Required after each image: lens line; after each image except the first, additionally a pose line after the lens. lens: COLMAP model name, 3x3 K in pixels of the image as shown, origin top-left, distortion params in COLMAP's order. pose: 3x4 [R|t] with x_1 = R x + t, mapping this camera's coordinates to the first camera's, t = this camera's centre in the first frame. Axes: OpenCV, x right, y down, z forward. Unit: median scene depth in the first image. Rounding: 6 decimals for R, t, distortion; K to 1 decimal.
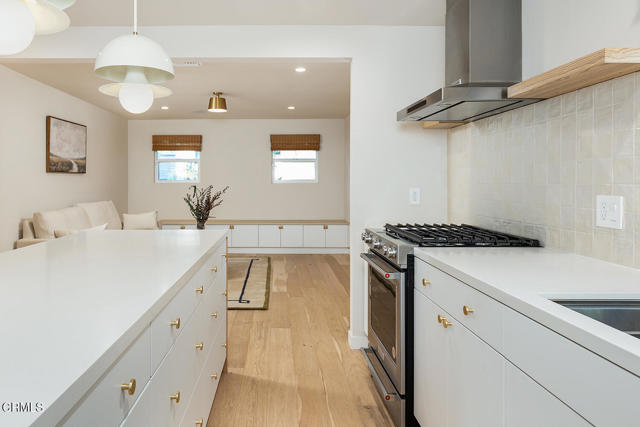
lens RADIAL K [[418.5, 0, 319.3], [0, 418.5, 197.5], [0, 0, 1]] dist [-0.001508, -0.000289]
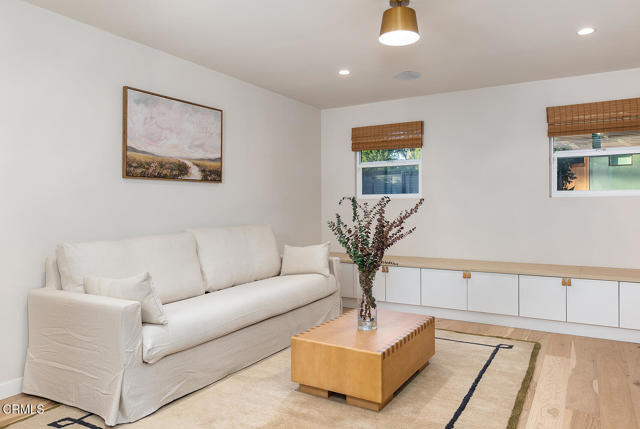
lens RADIAL K [[423.1, 0, 334.9], [0, 423.1, 212.9], [0, 0, 1]] dist [-0.001843, 0.000386]
pose [[0.805695, 0.006596, -0.592293, -0.021621], [-0.016027, 0.999815, -0.010668, -0.005371], [0.592113, 0.018087, 0.805652, 0.601307]]
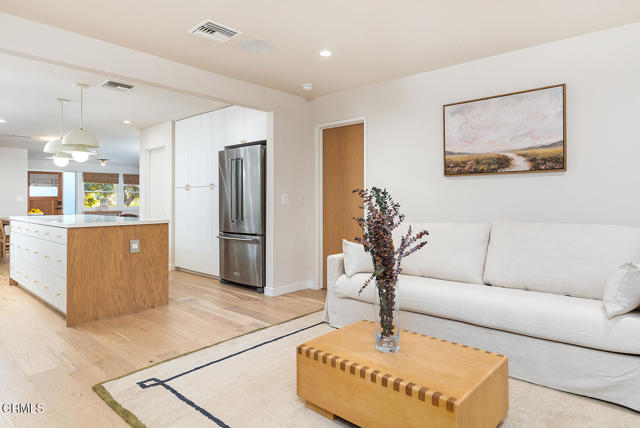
lens RADIAL K [[353.8, 0, 319.3], [0, 353.8, 206.2], [0, 0, 1]] dist [-0.002820, -0.000359]
pose [[-0.713025, 0.014193, -0.700995, -0.001343], [-0.023735, 0.998733, 0.044364, -0.023987], [0.700737, 0.048271, -0.711785, 1.165657]]
